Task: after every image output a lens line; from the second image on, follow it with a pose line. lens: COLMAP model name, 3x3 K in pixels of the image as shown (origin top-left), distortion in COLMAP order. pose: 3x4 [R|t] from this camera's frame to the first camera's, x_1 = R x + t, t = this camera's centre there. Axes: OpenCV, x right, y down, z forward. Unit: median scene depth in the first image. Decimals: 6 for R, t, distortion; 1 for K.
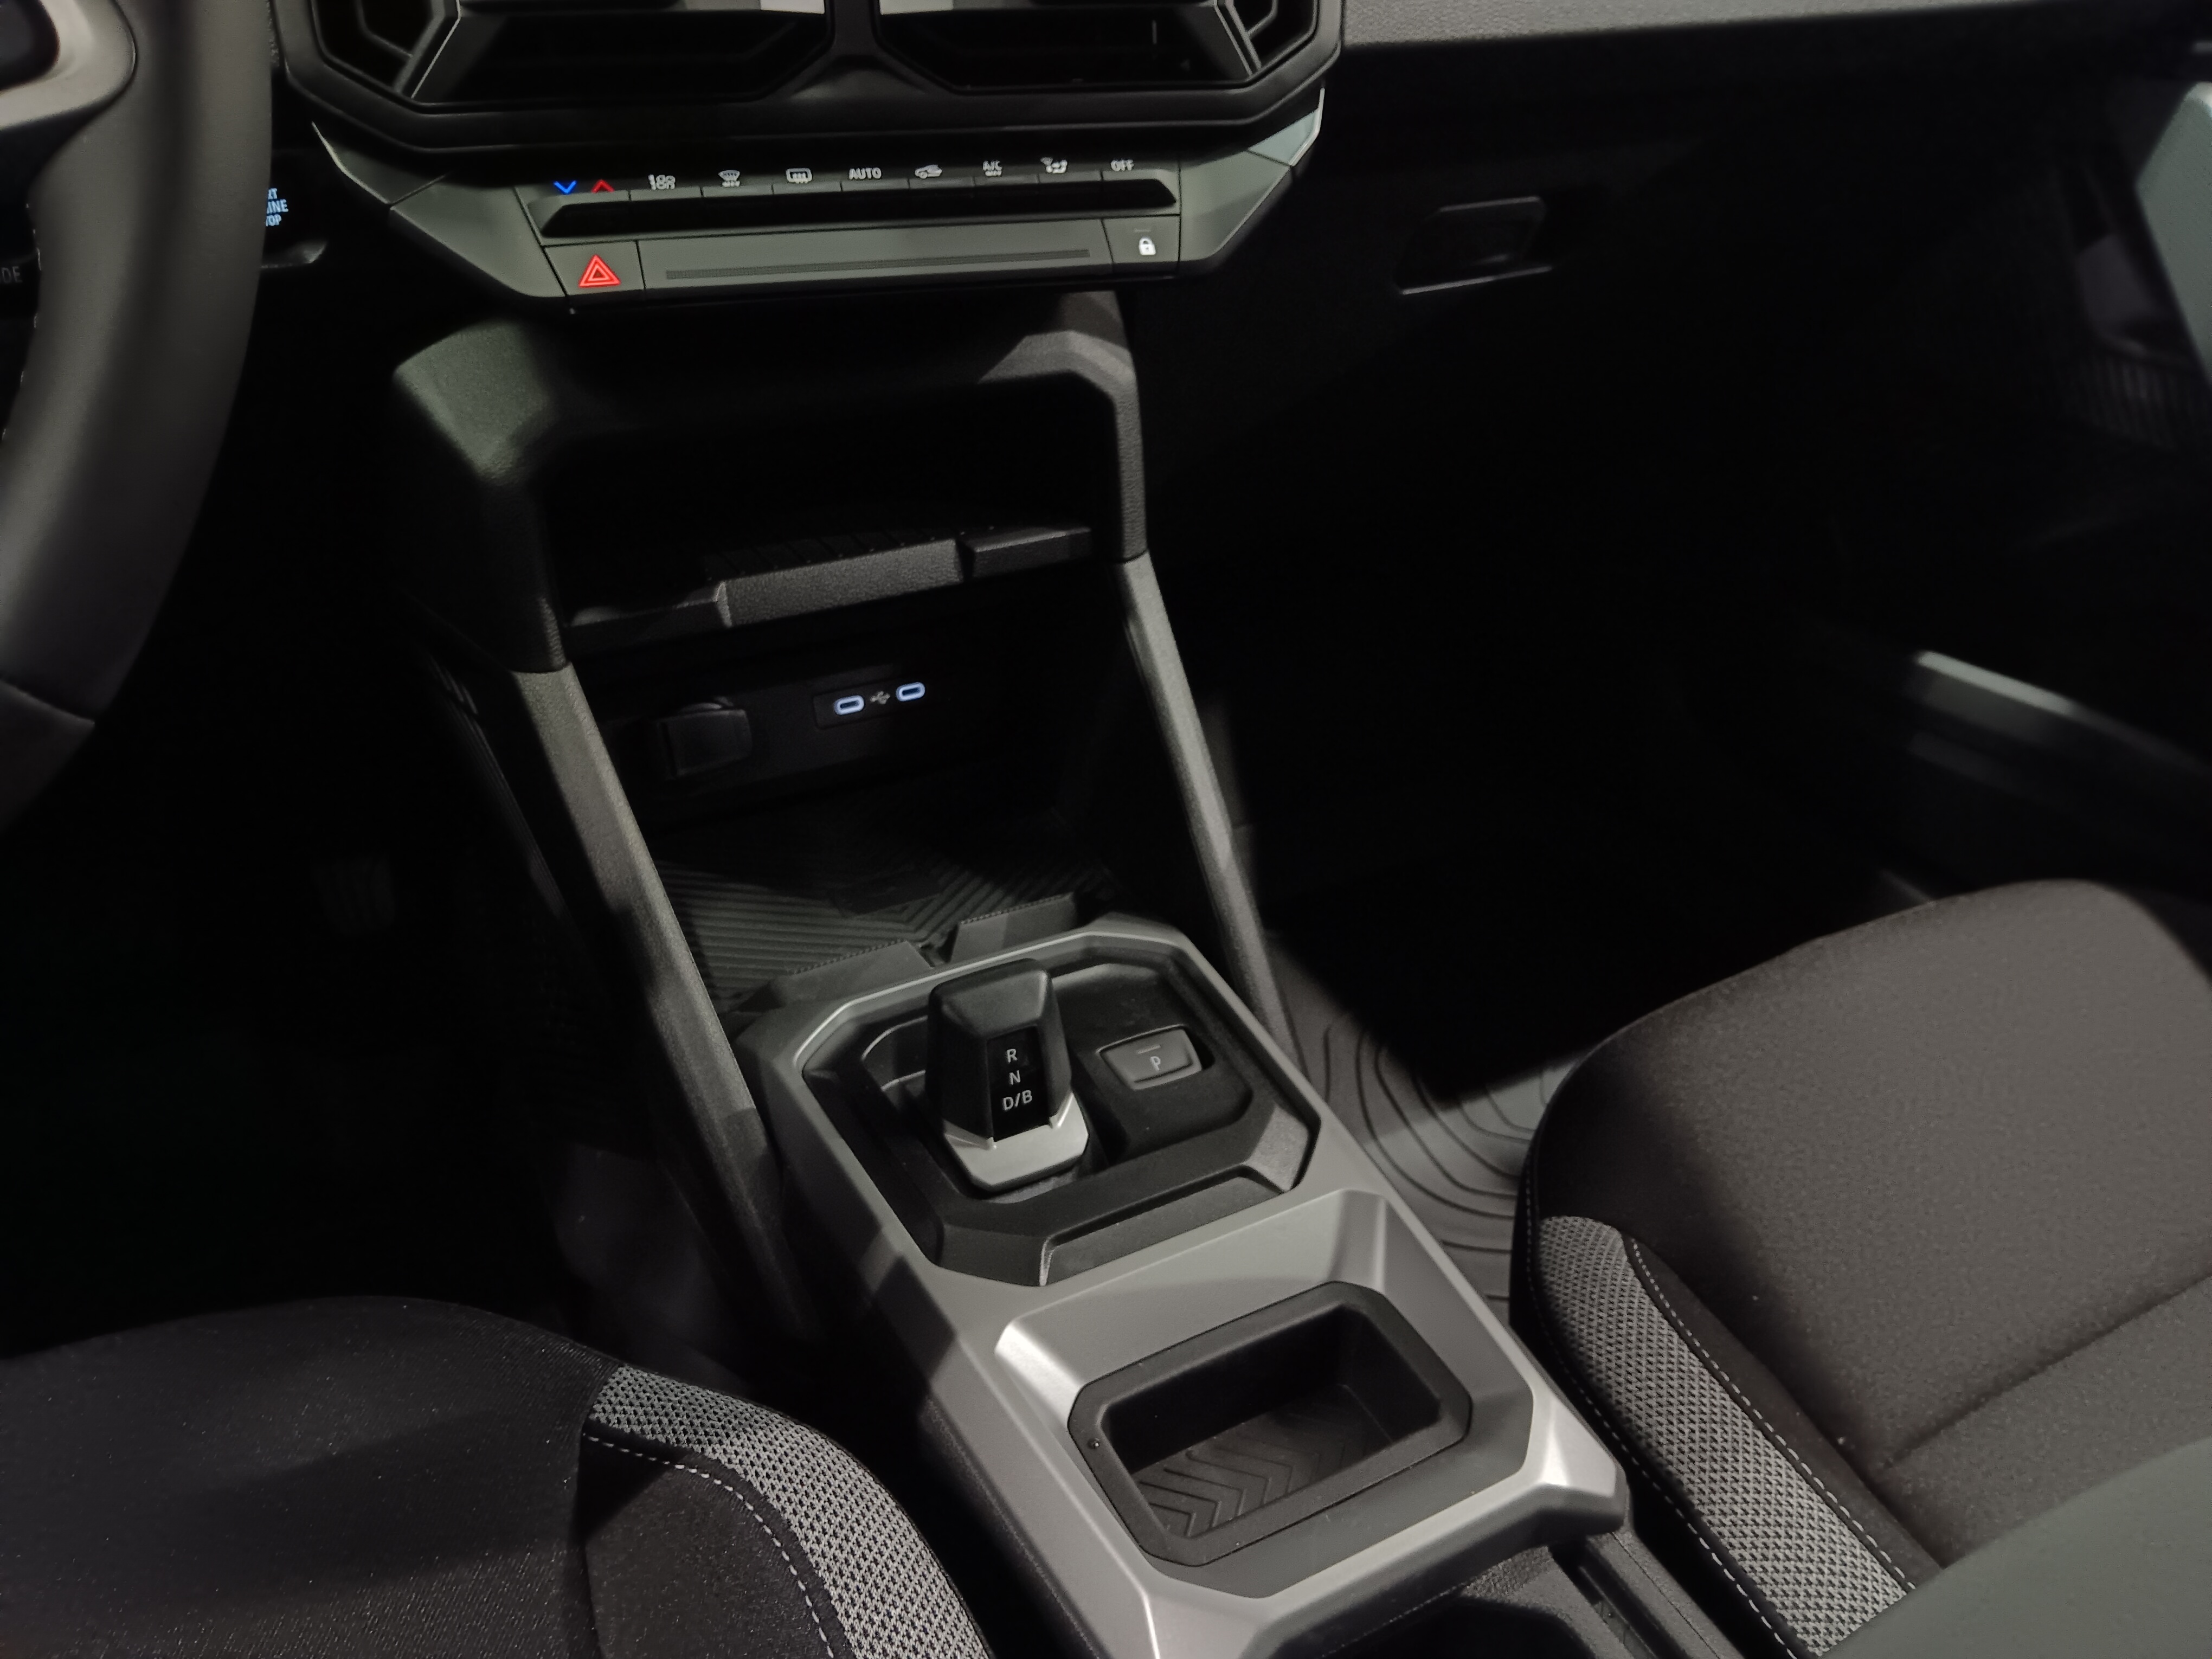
lens RADIAL K [[1740.9, 0, 1107.0], [0, 1740.9, 841.6], [0, 0, 1]] dist [0.061486, -0.117674]
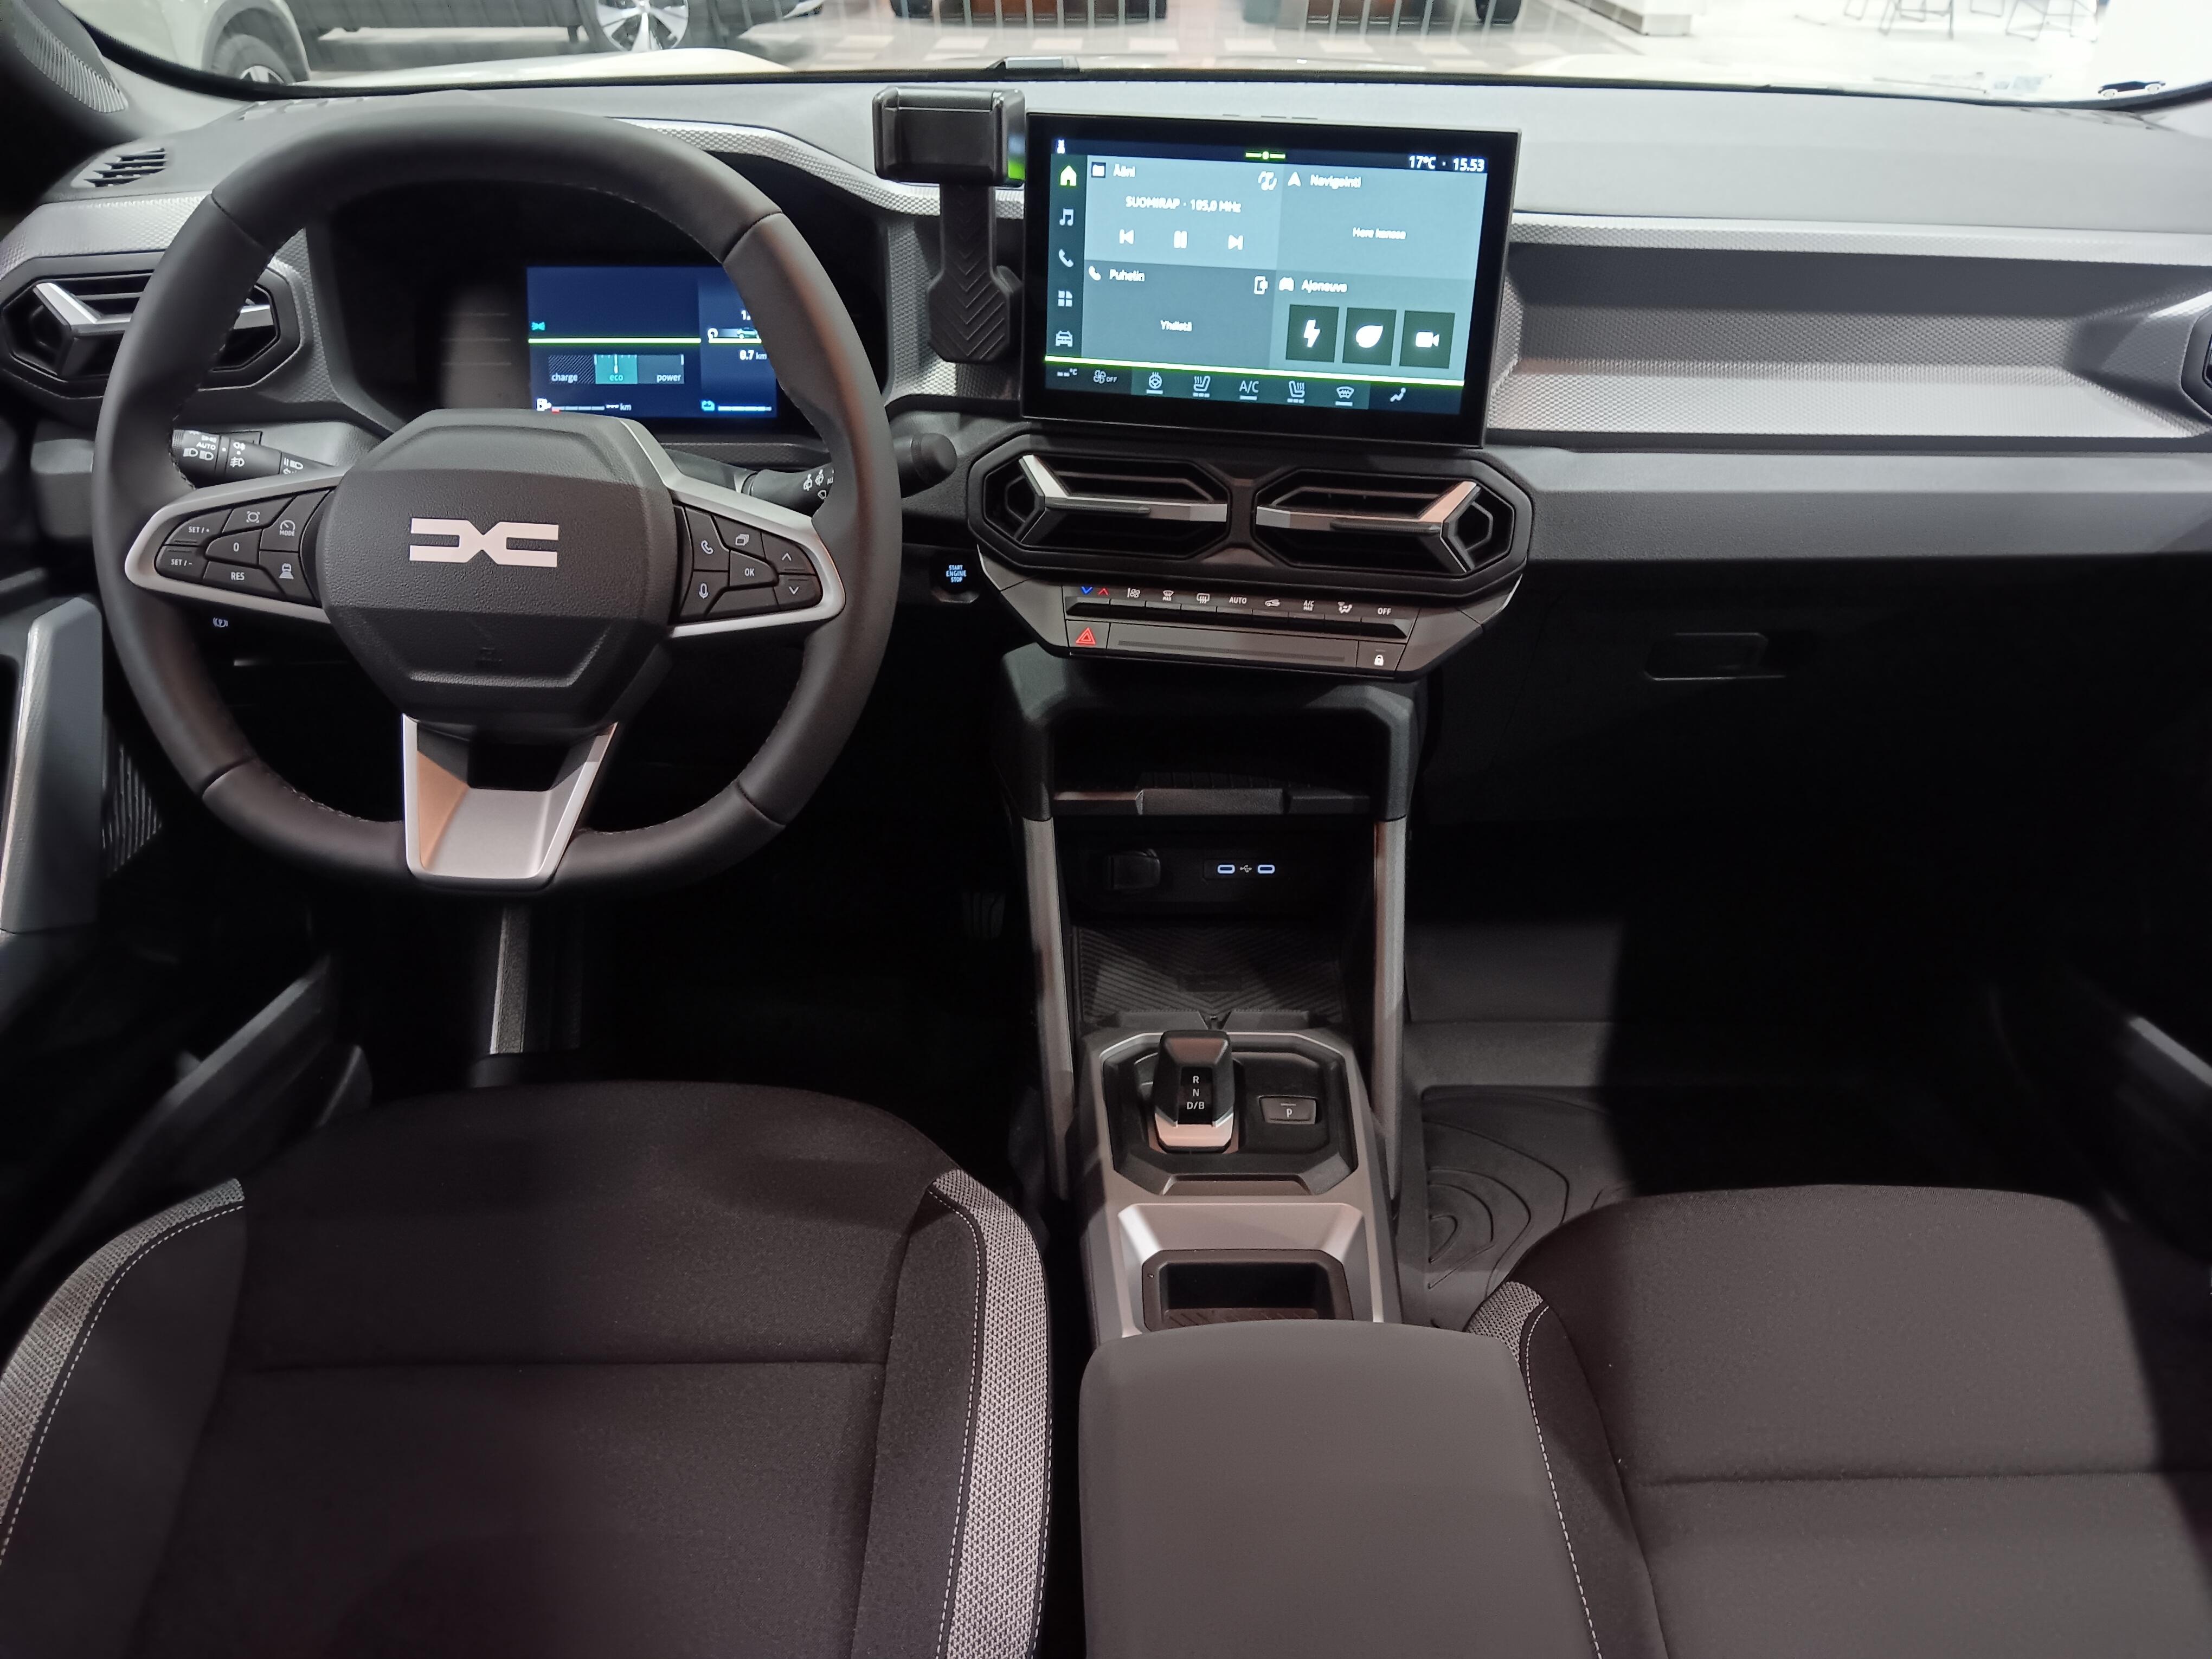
lens RADIAL K [[1740.9, 0, 1109.5], [0, 1740.9, 846.3], [0, 0, 1]] dist [0.061486, -0.117674]
pose [[0.885466, 0.213487, -0.412763, 0.546186], [-0.237605, 0.971334, -0.007325, -0.077221], [0.399368, 0.104560, 0.910809, -0.694764]]
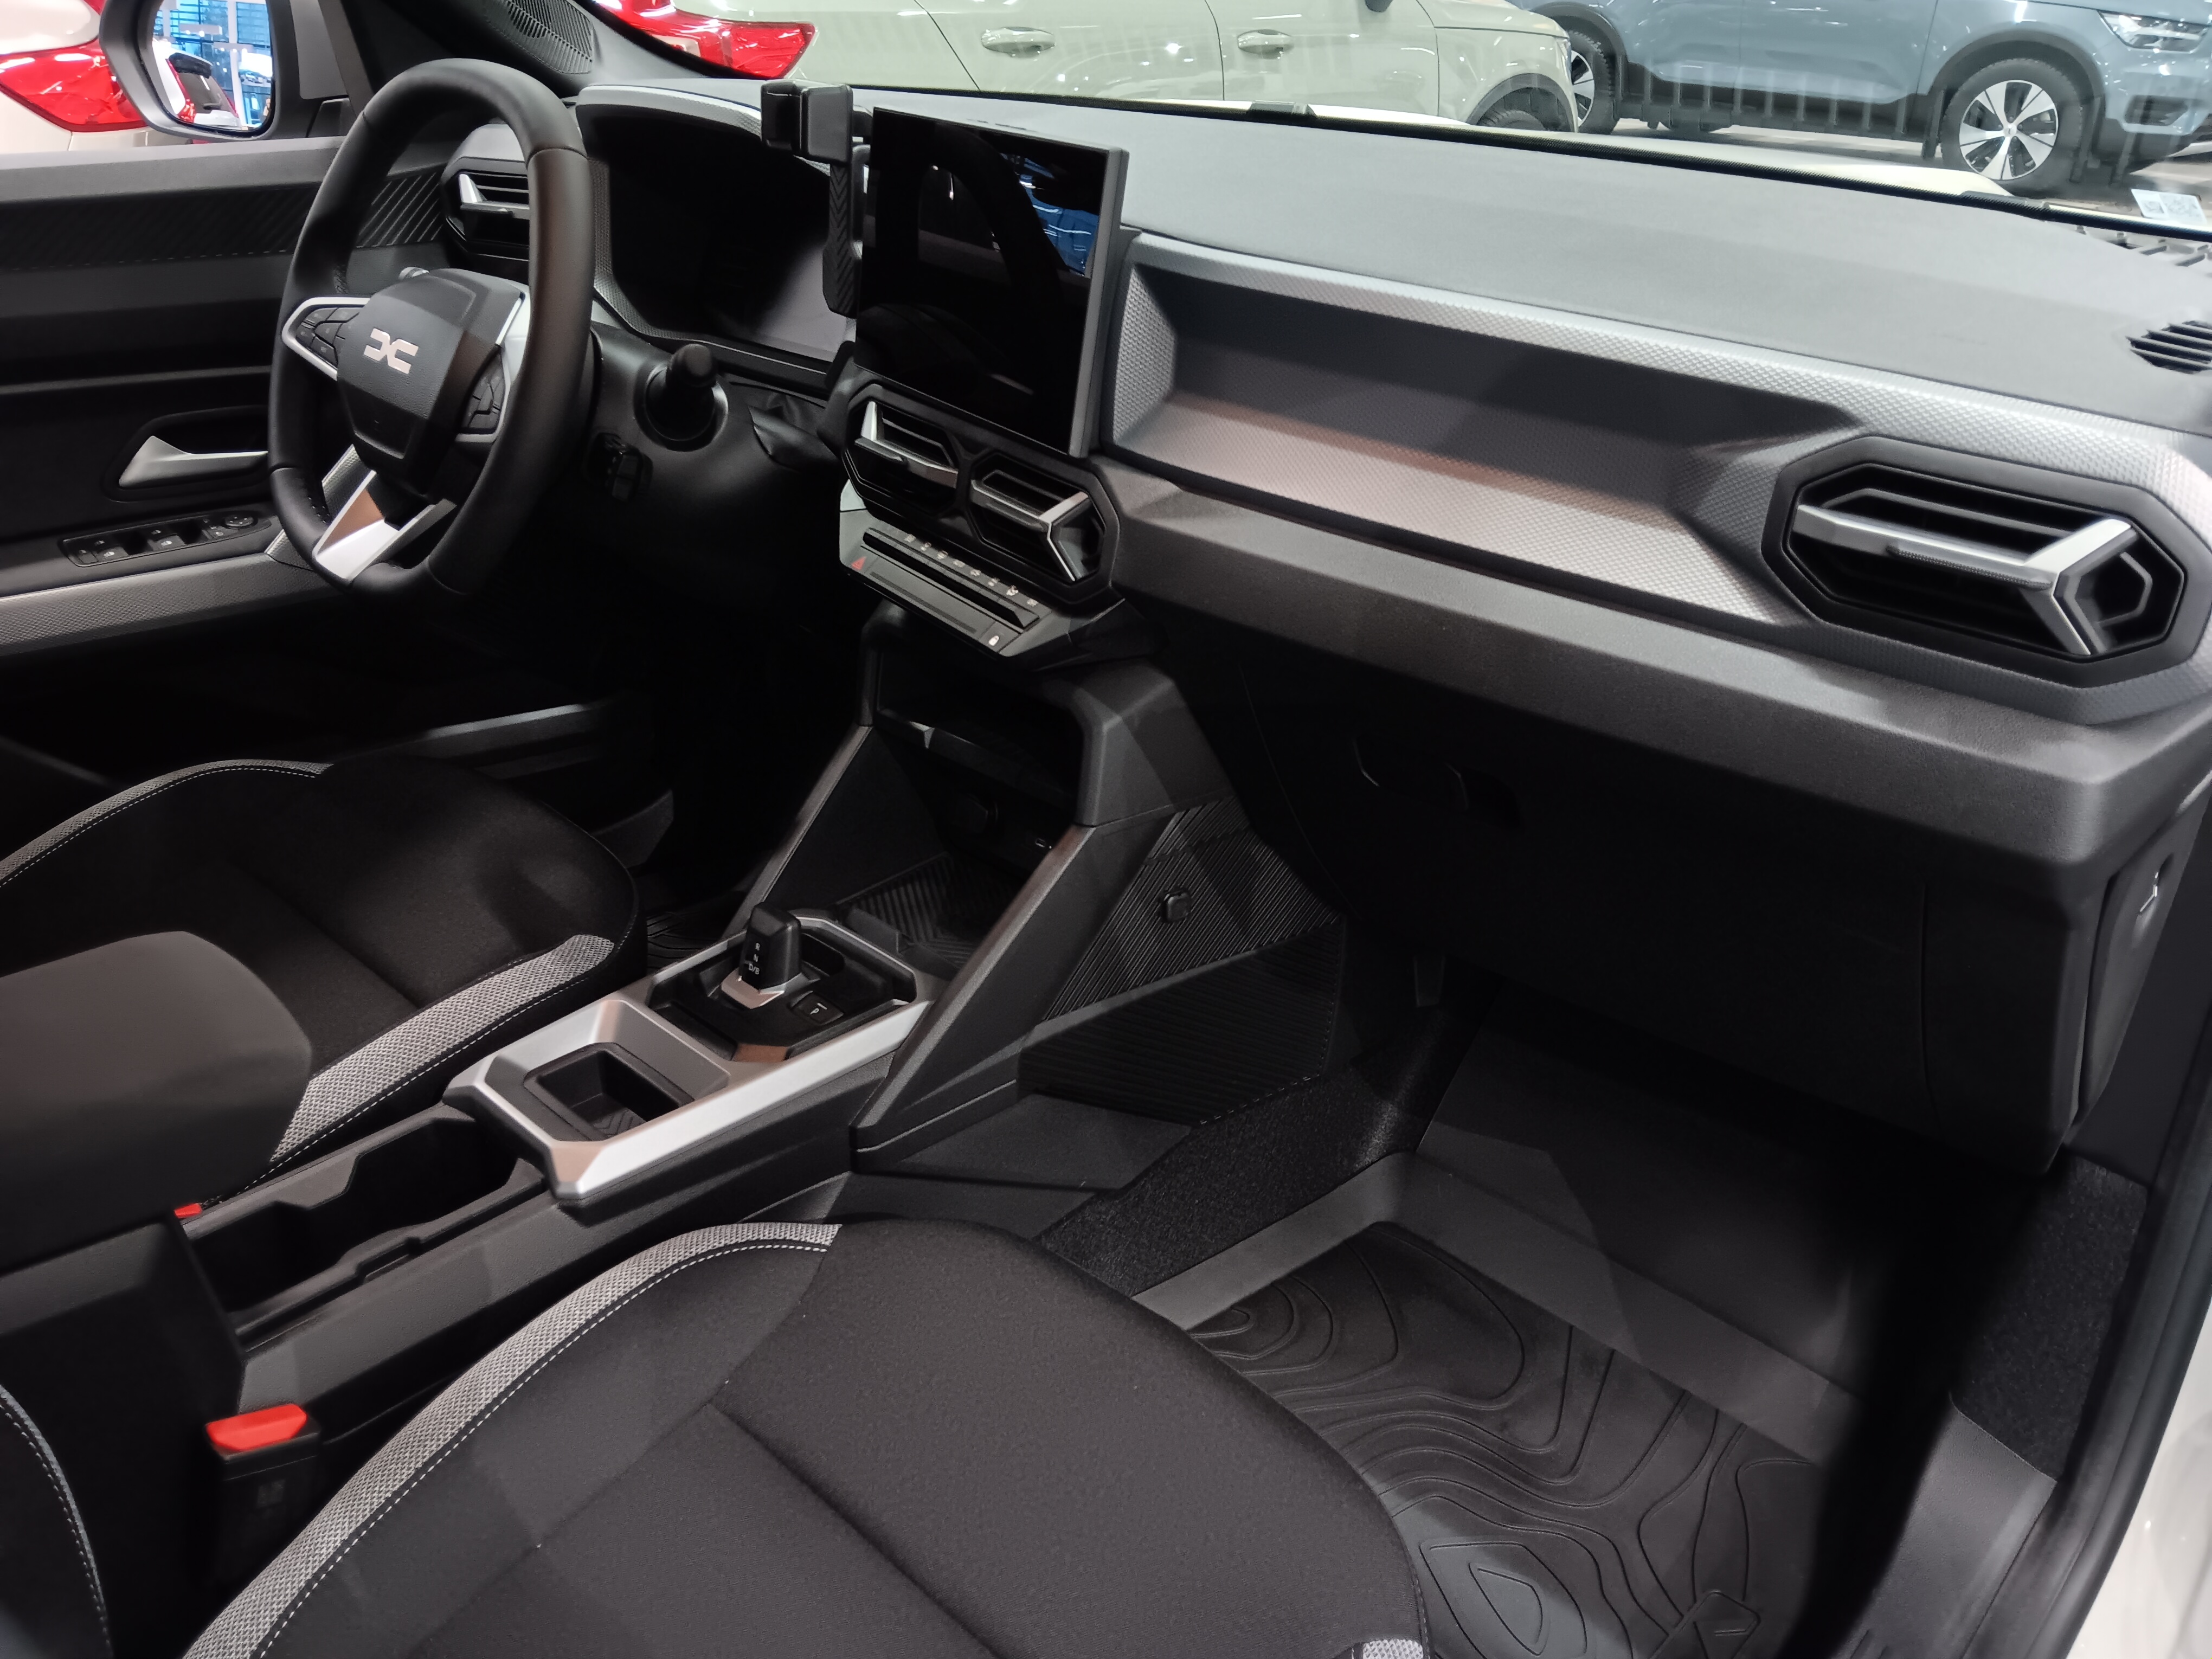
lens RADIAL K [[1740.9, 0, 1094.5], [0, 1740.9, 827.3], [0, 0, 1]] dist [0.061486, -0.117674]
pose [[0.296865, 0.411970, -0.861482, 1.724324], [-0.526128, 0.823435, 0.212473, -0.621984], [0.796907, 0.390174, 0.461197, 0.303620]]
